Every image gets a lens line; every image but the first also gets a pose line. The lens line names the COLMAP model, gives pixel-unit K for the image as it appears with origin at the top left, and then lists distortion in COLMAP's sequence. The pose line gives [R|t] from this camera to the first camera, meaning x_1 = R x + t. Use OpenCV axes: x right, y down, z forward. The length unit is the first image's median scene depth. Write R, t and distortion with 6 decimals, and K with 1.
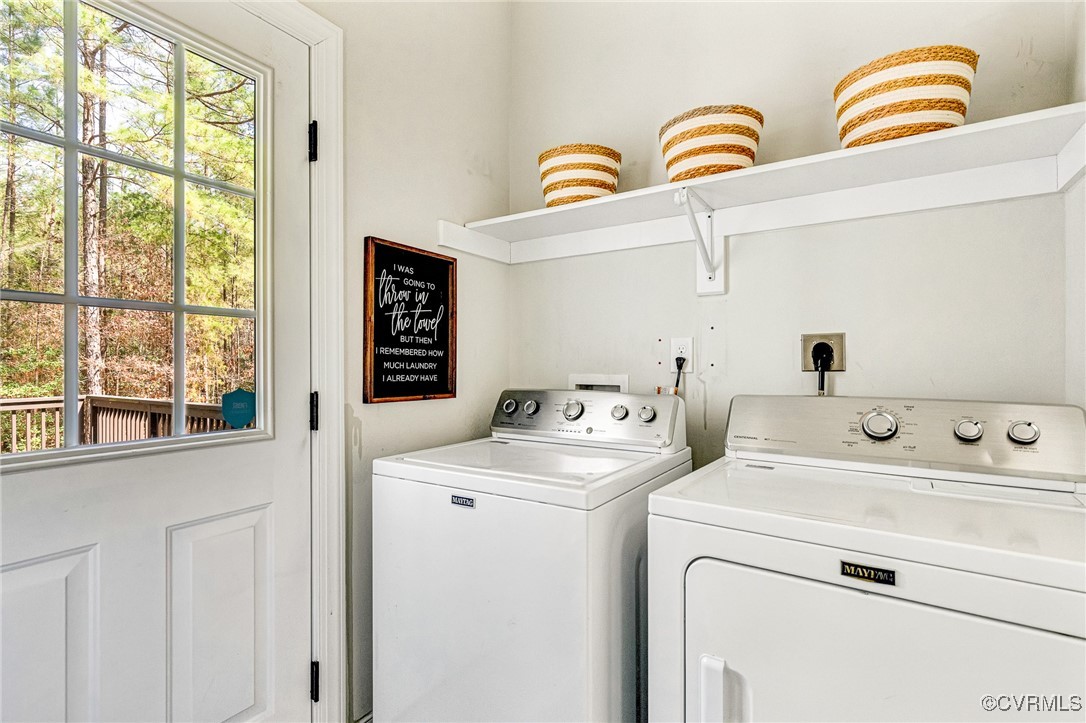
lens RADIAL K [[514.9, 0, 544.7], [0, 514.9, 363.5], [0, 0, 1]] dist [-0.002103, 0.000034]
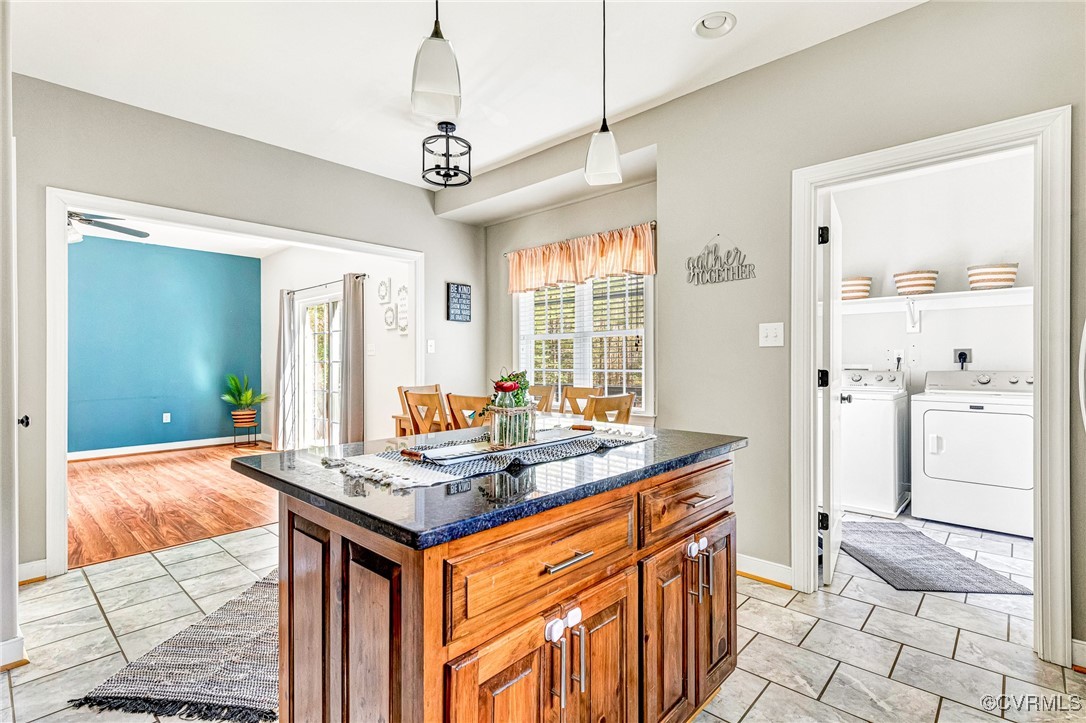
lens RADIAL K [[514.9, 0, 540.6], [0, 514.9, 362.3], [0, 0, 1]] dist [-0.002103, 0.000034]
pose [[0.984192, -0.003617, -0.177068, -1.241517], [0.004579, 0.999977, 0.005029, -0.010684], [0.177046, -0.005761, 0.984186, -2.187899]]
